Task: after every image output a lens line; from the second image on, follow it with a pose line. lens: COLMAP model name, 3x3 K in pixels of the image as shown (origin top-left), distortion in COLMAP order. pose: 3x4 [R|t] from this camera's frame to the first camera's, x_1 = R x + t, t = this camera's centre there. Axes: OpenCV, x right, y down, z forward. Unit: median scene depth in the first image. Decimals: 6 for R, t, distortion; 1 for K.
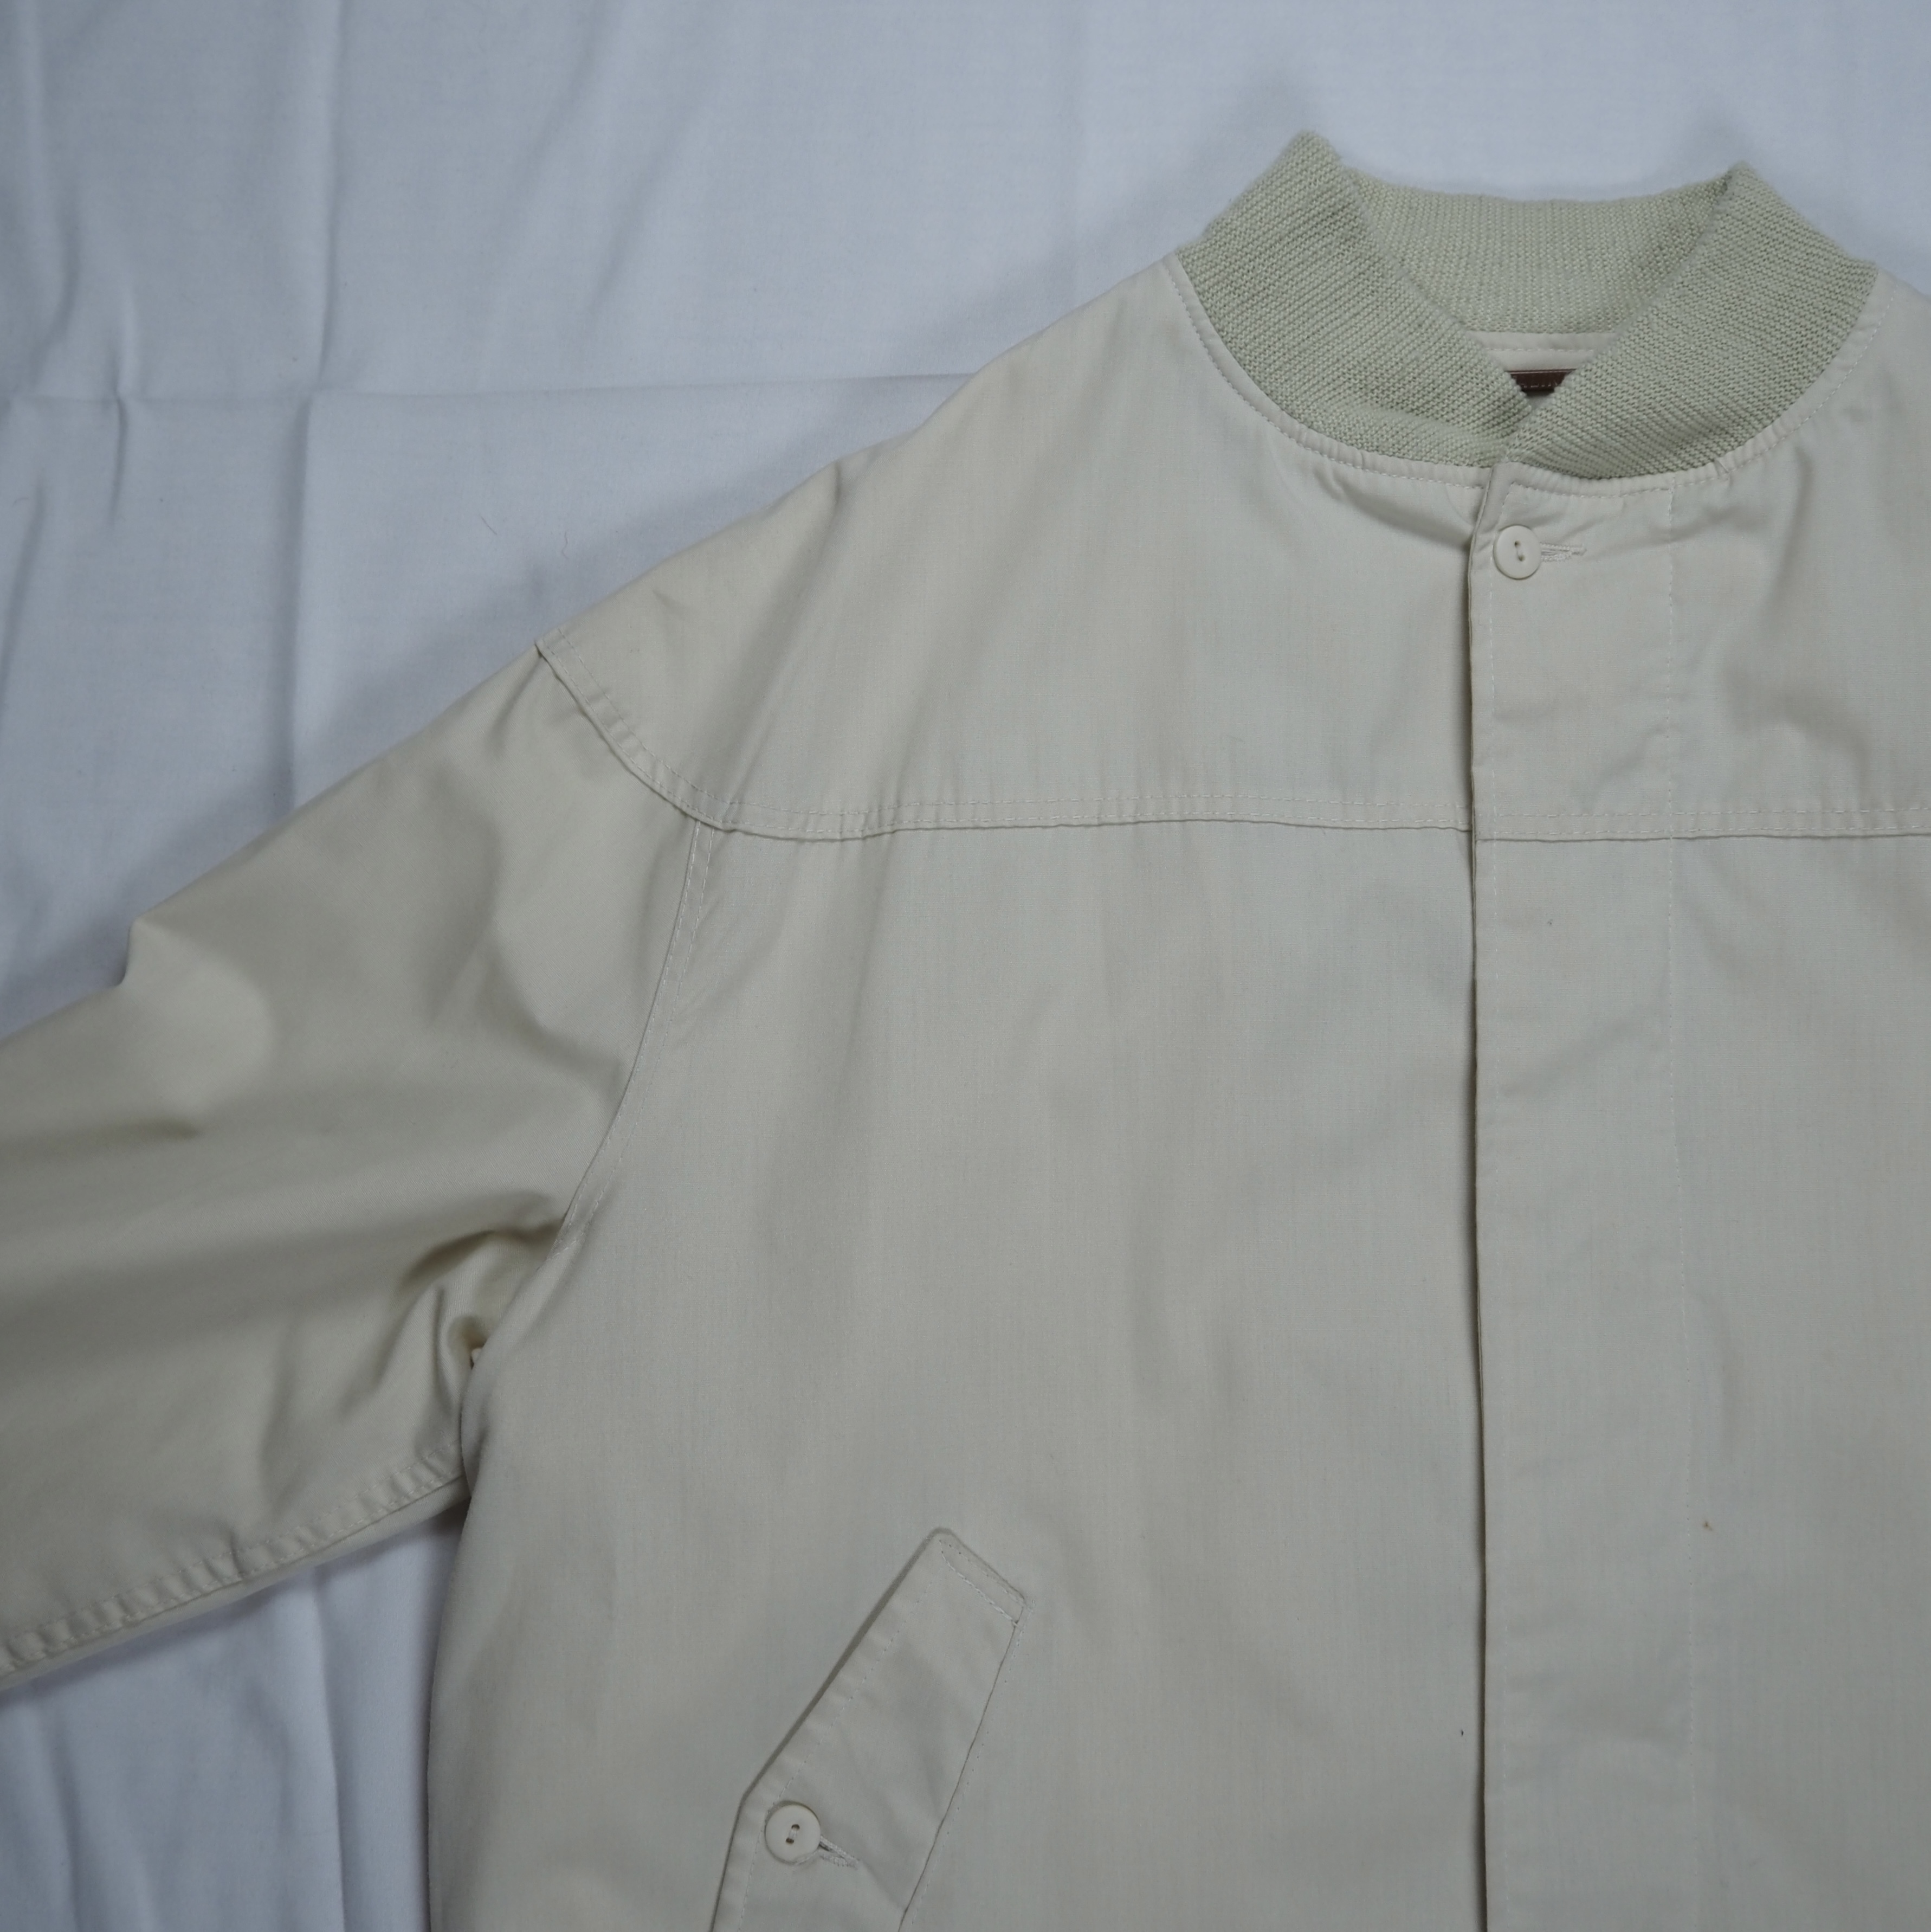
lens RADIAL K [[2077.0, 0, 920.2], [0, 2077.0, 964.4], [0, 0, 1]] dist [-0.014307, 0.014105]
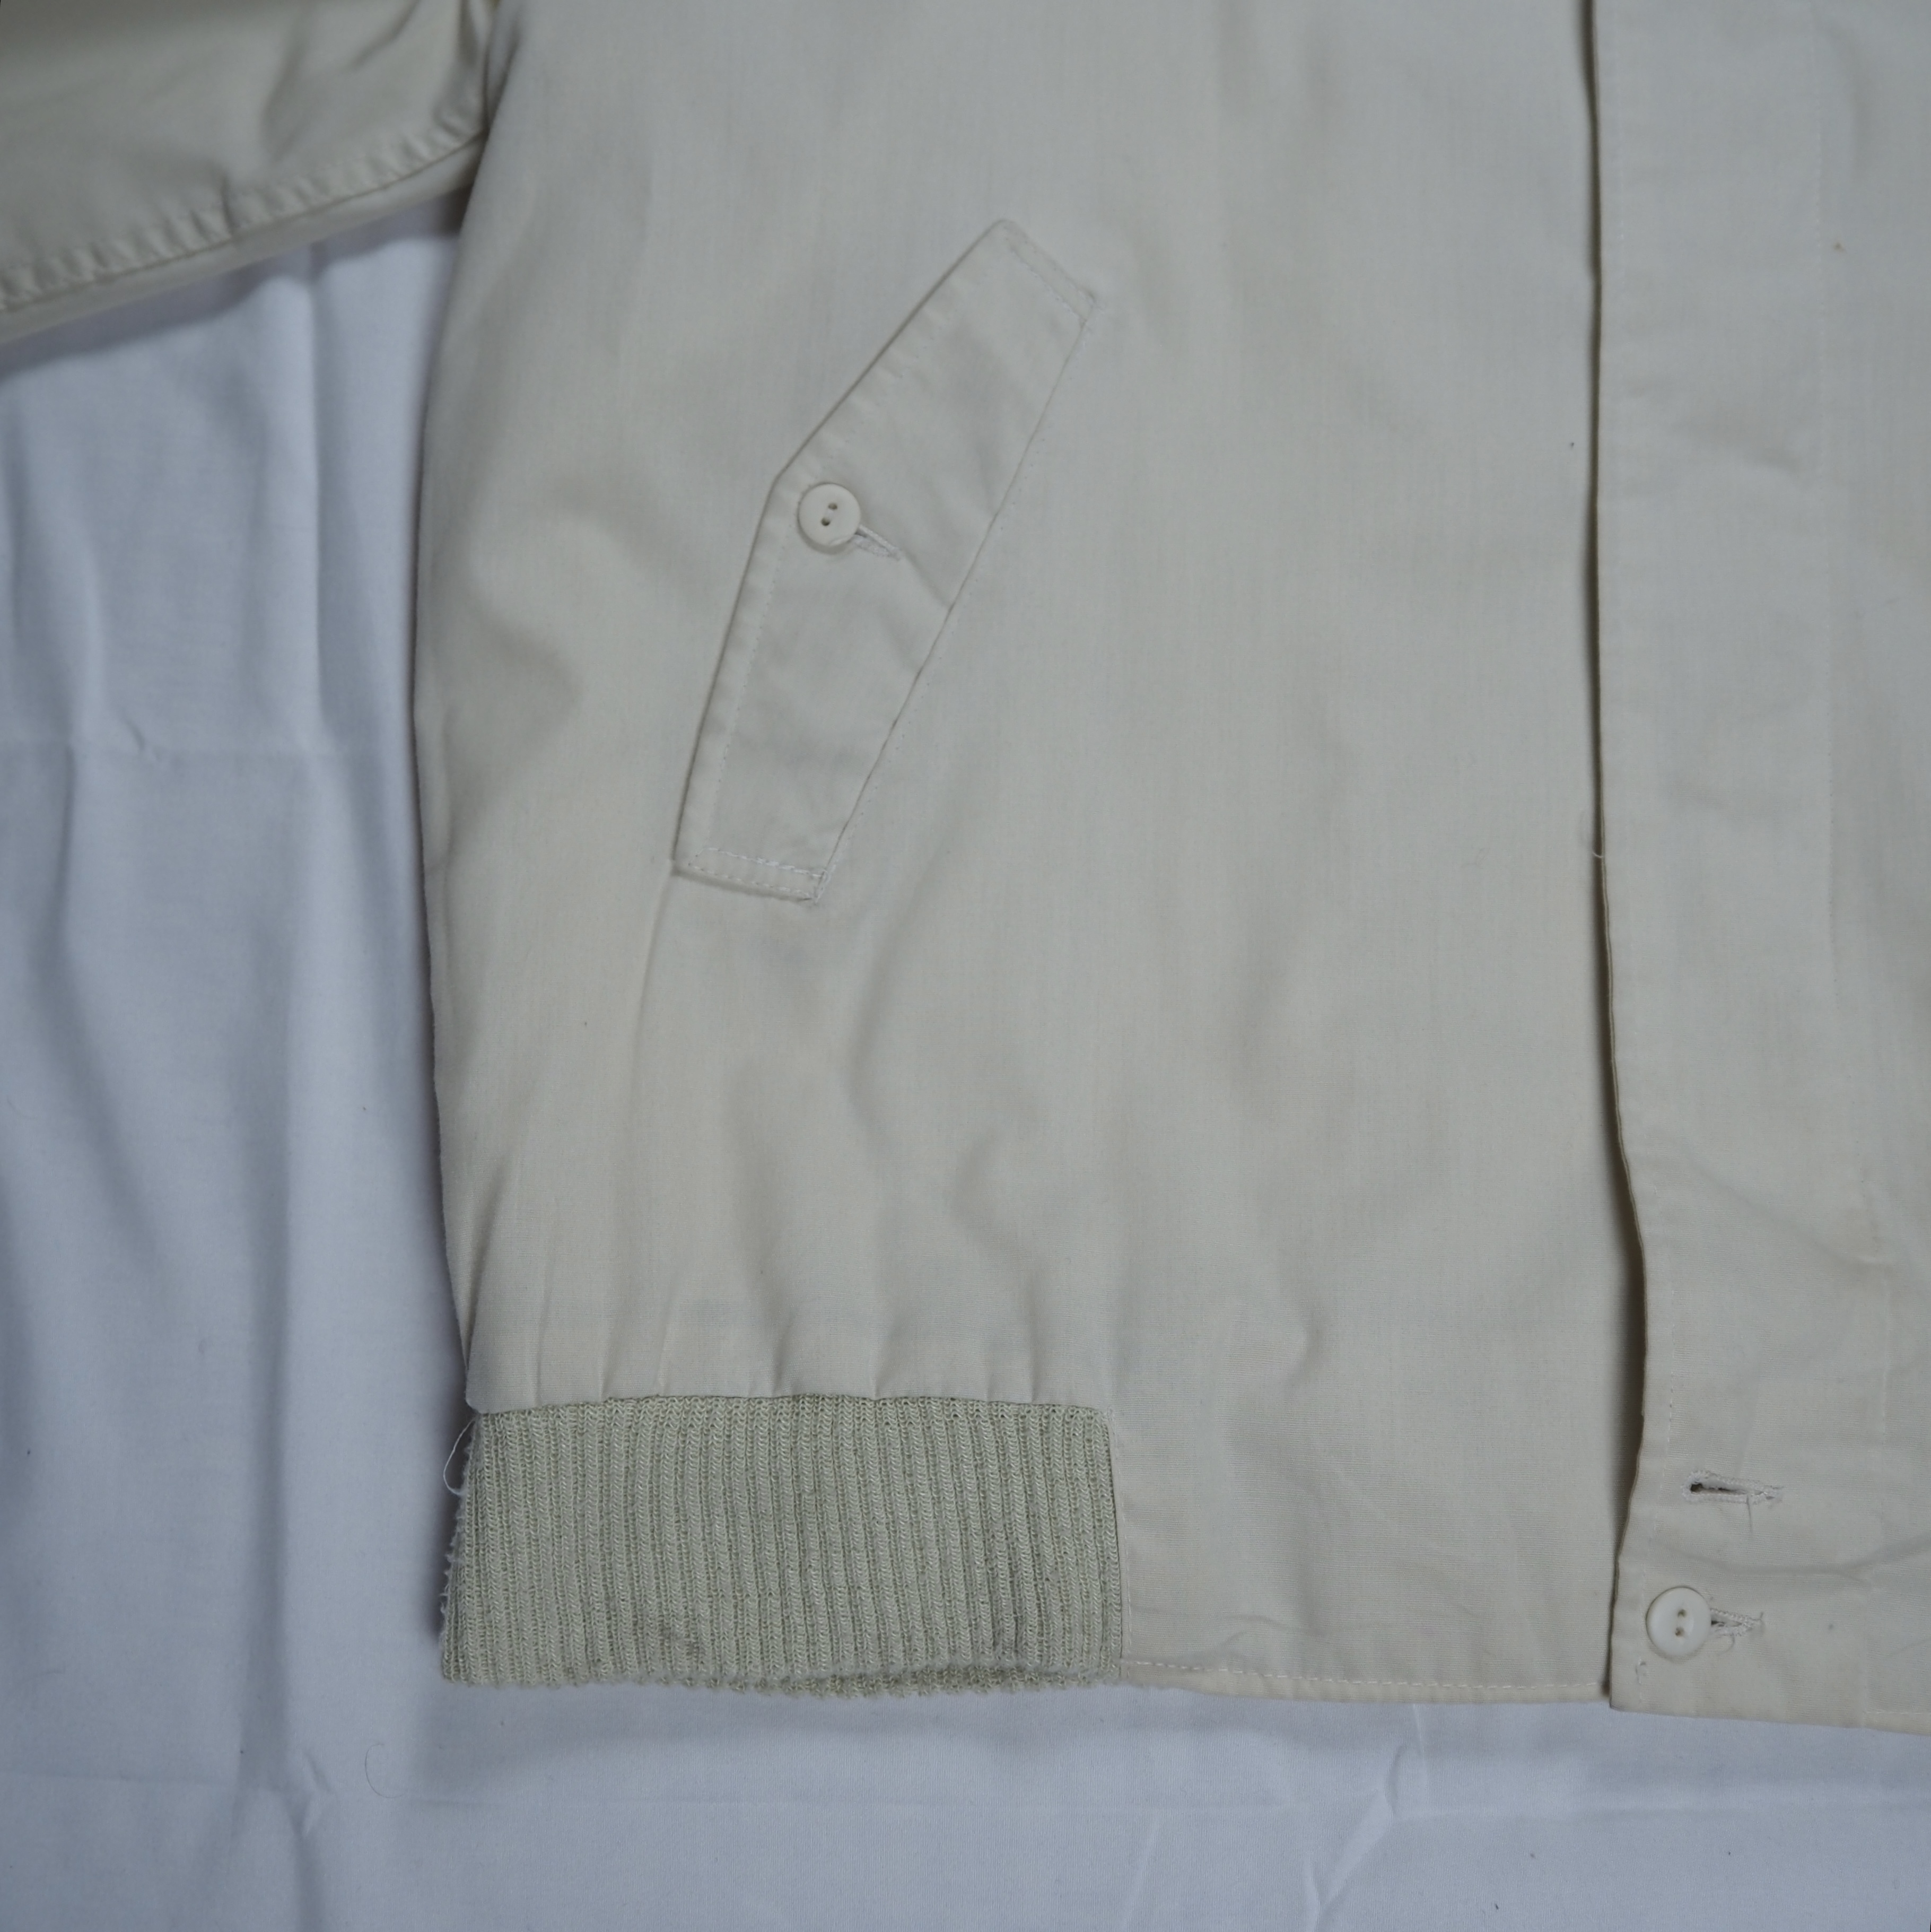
lens RADIAL K [[2077.0, 0, 920.2], [0, 2077.0, 964.4], [0, 0, 1]] dist [-0.014307, 0.014105]
pose [[0.998815, 0.044984, 0.018600, -0.029983], [-0.043282, 0.995565, -0.083524, 0.681604], [-0.022274, 0.082620, 0.996332, 0.120039]]
